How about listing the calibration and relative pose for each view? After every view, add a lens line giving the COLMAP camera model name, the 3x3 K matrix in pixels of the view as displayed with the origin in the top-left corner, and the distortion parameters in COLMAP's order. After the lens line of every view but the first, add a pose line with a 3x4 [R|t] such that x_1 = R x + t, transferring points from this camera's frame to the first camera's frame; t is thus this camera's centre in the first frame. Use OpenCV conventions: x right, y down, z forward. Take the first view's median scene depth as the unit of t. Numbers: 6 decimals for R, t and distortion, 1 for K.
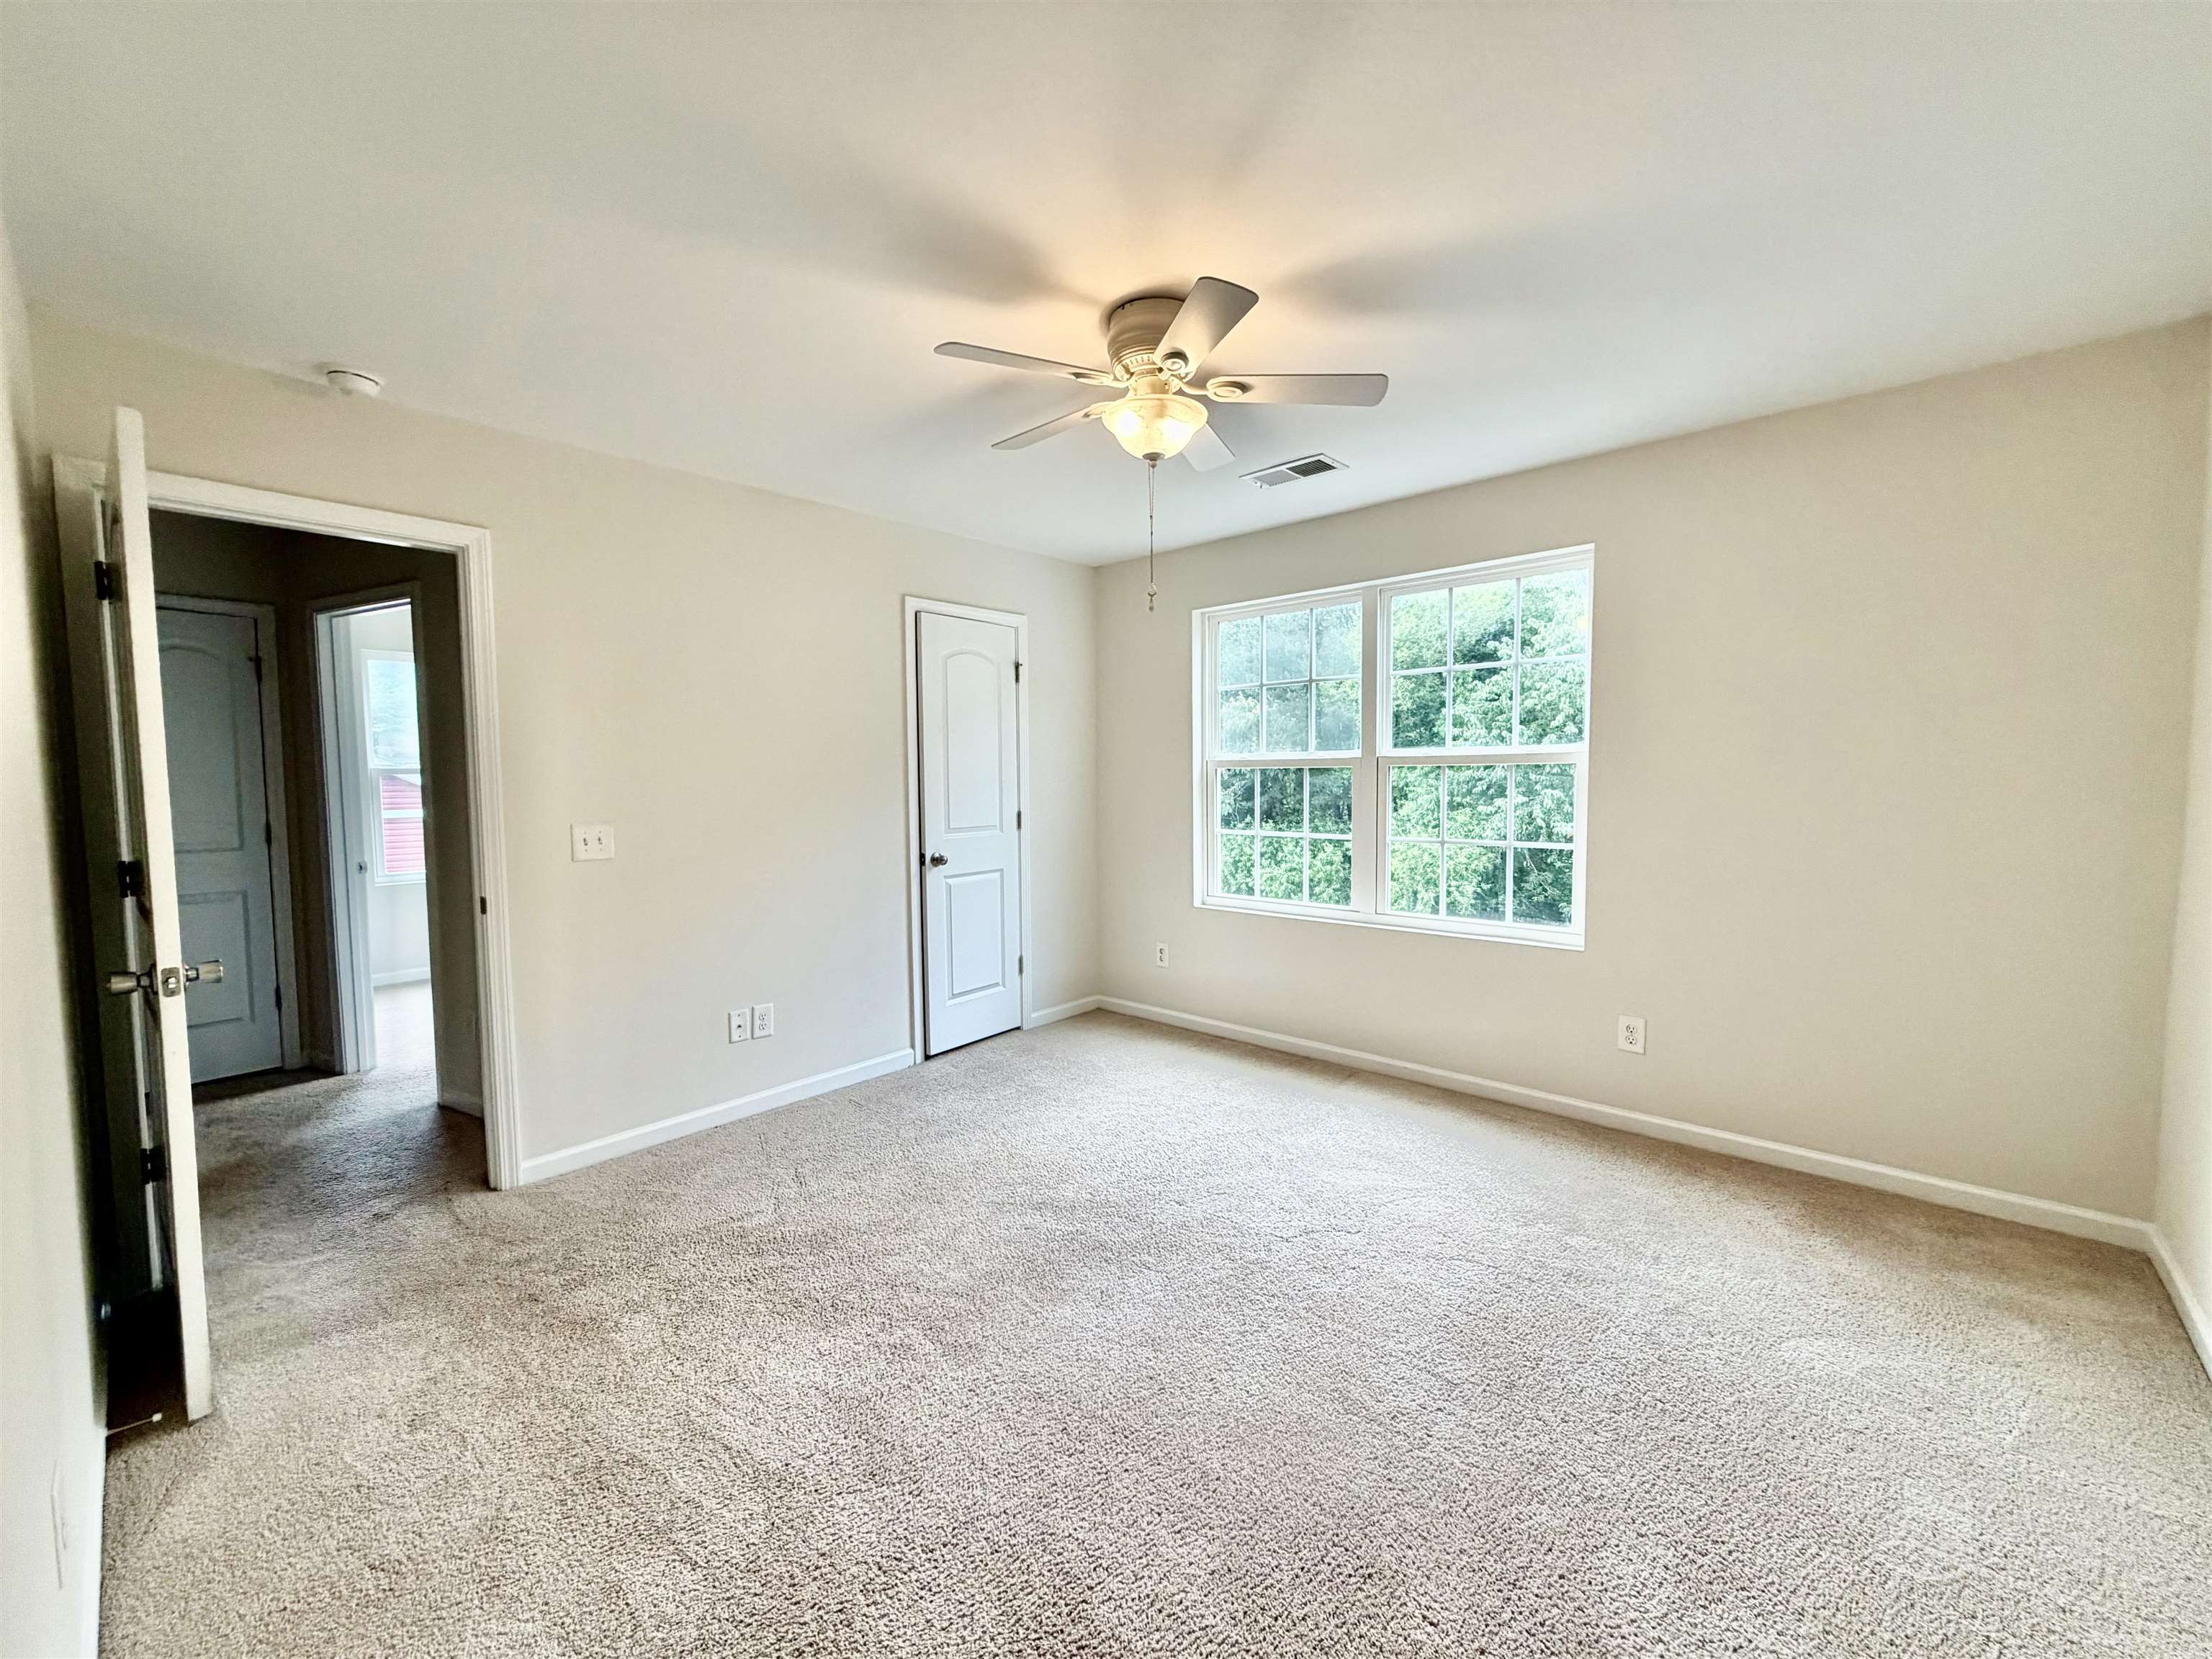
lens RADIAL K [[890.4, 0, 1105.0], [0, 890.4, 840.5], [0, 0, 1]] dist [0.000824, 0.000264]
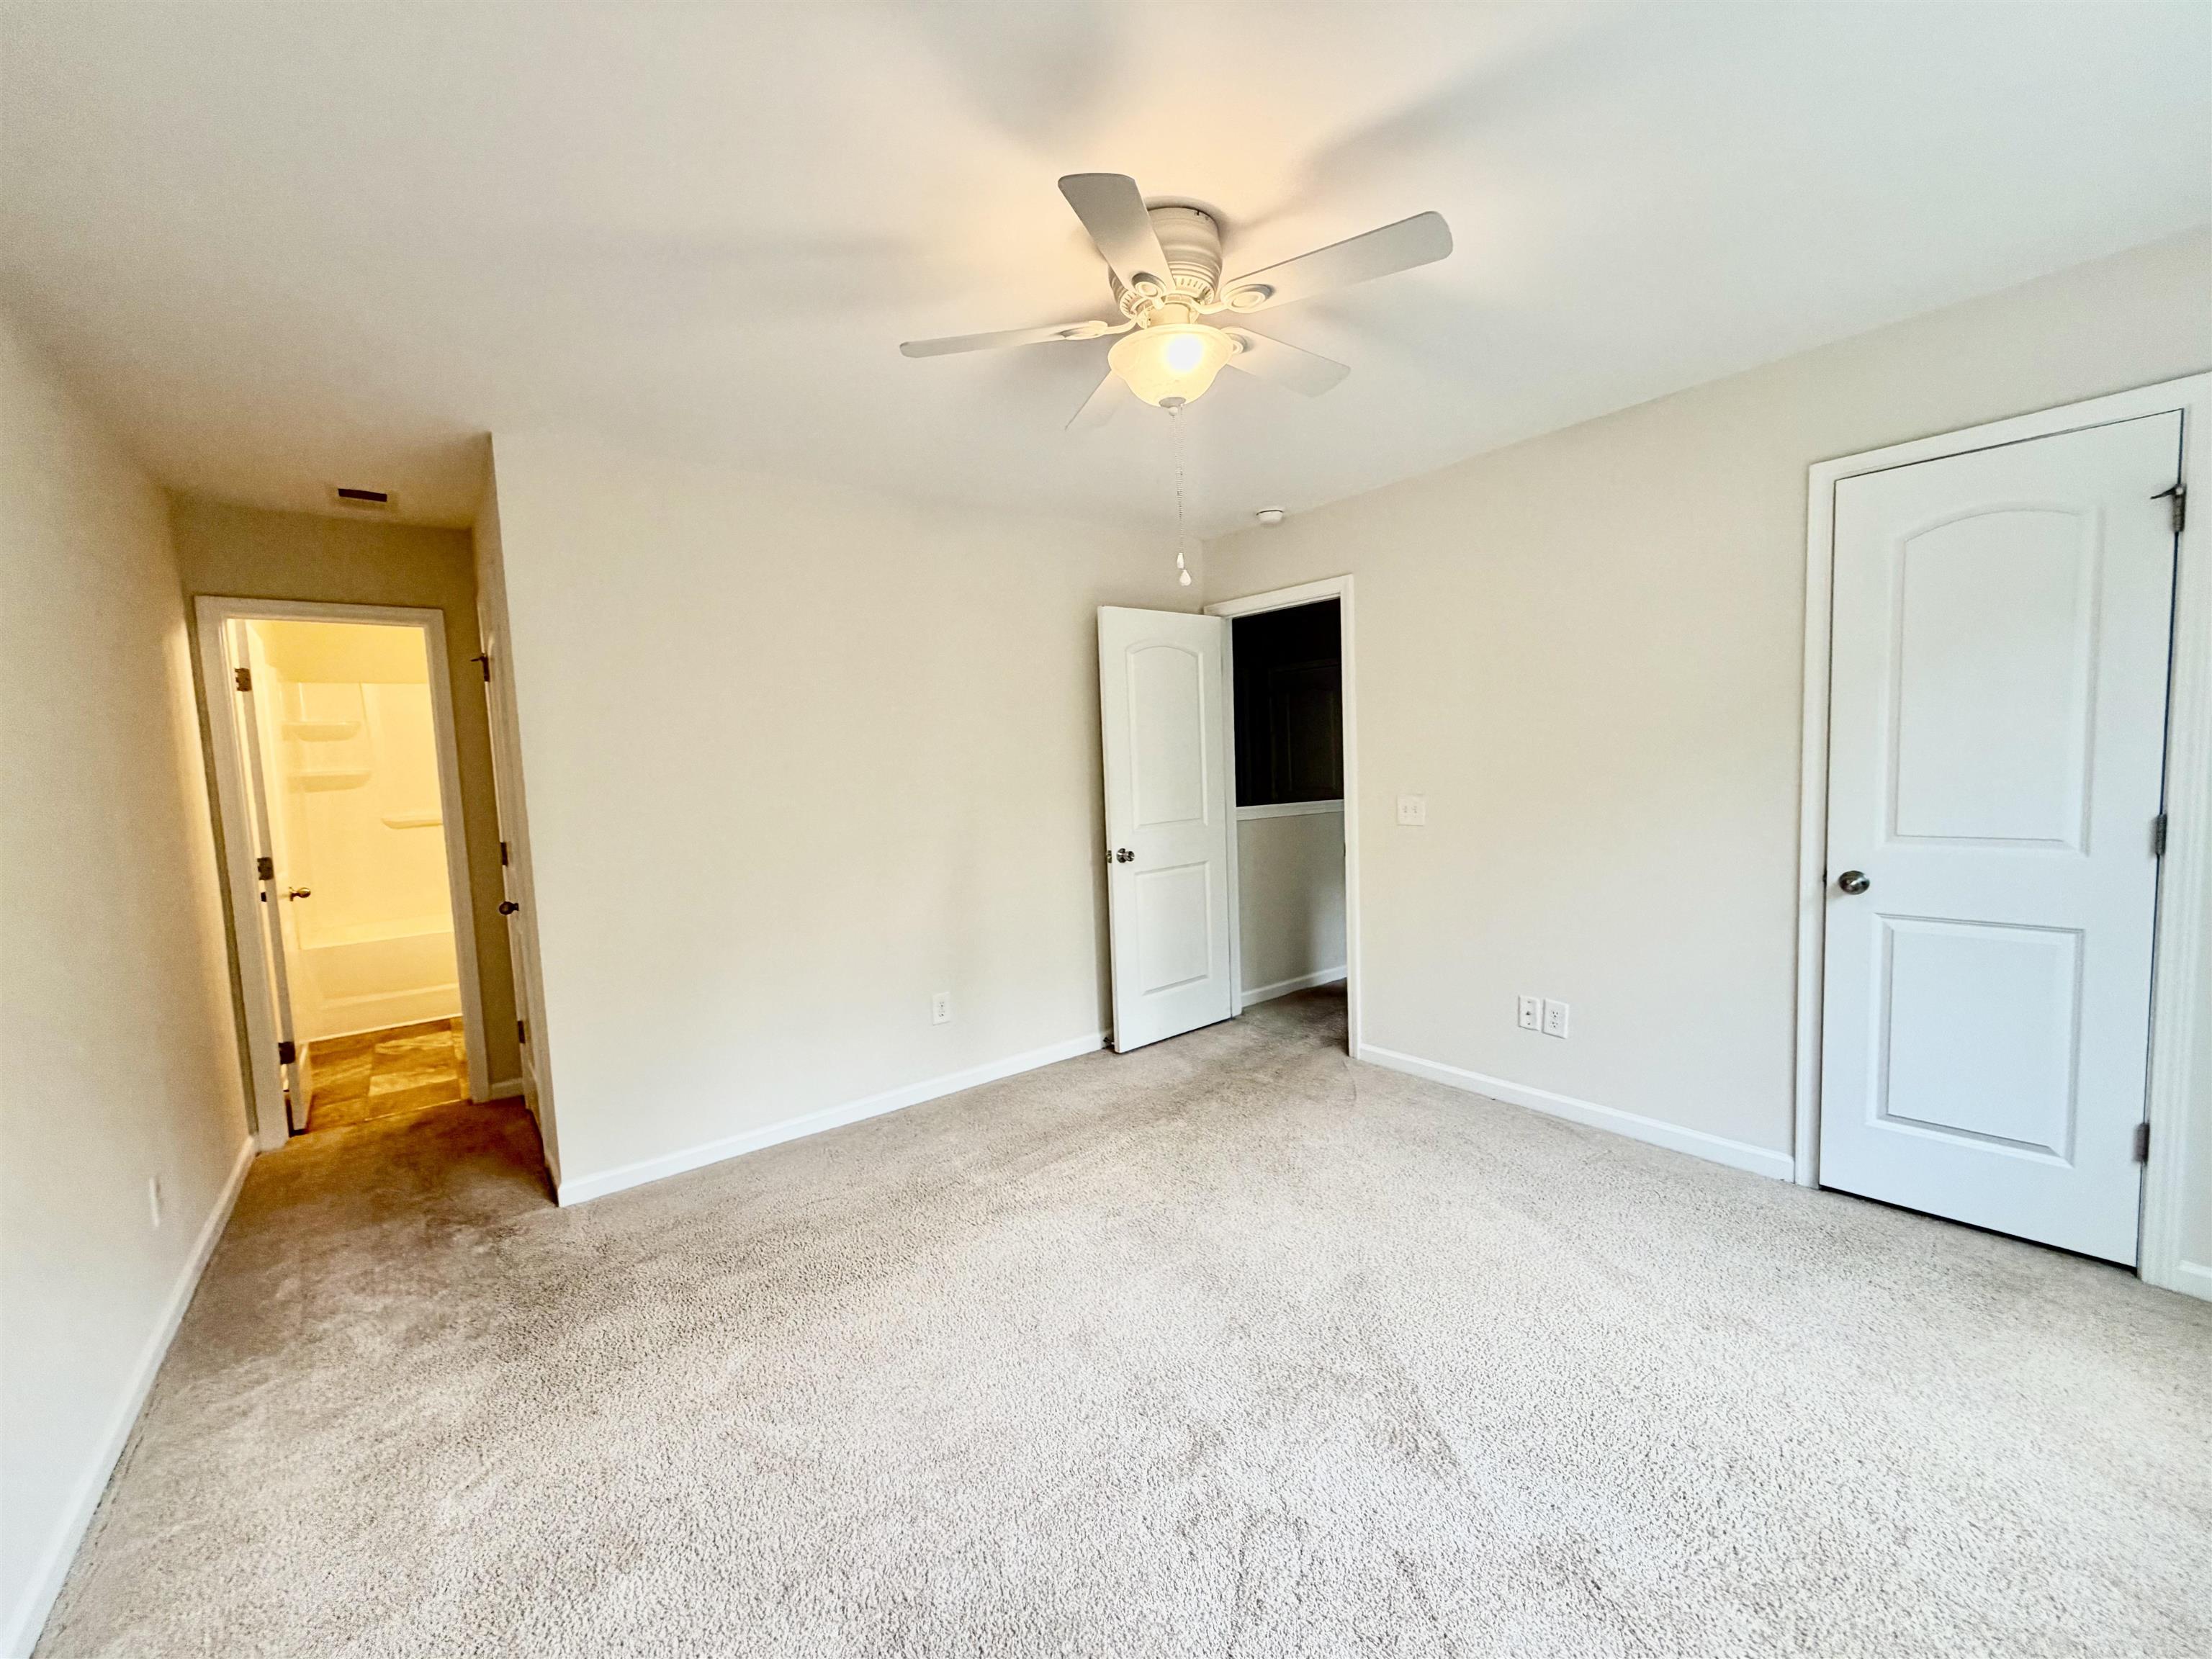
lens RADIAL K [[890.4, 0, 1106.6], [0, 890.4, 819.6], [0, 0, 1]] dist [0.000824, 0.000264]
pose [[-0.189095, 0.100371, -0.976816, 0.591175], [-0.014897, 0.994355, 0.105057, -0.092869], [0.981846, 0.034417, -0.186532, 0.723597]]
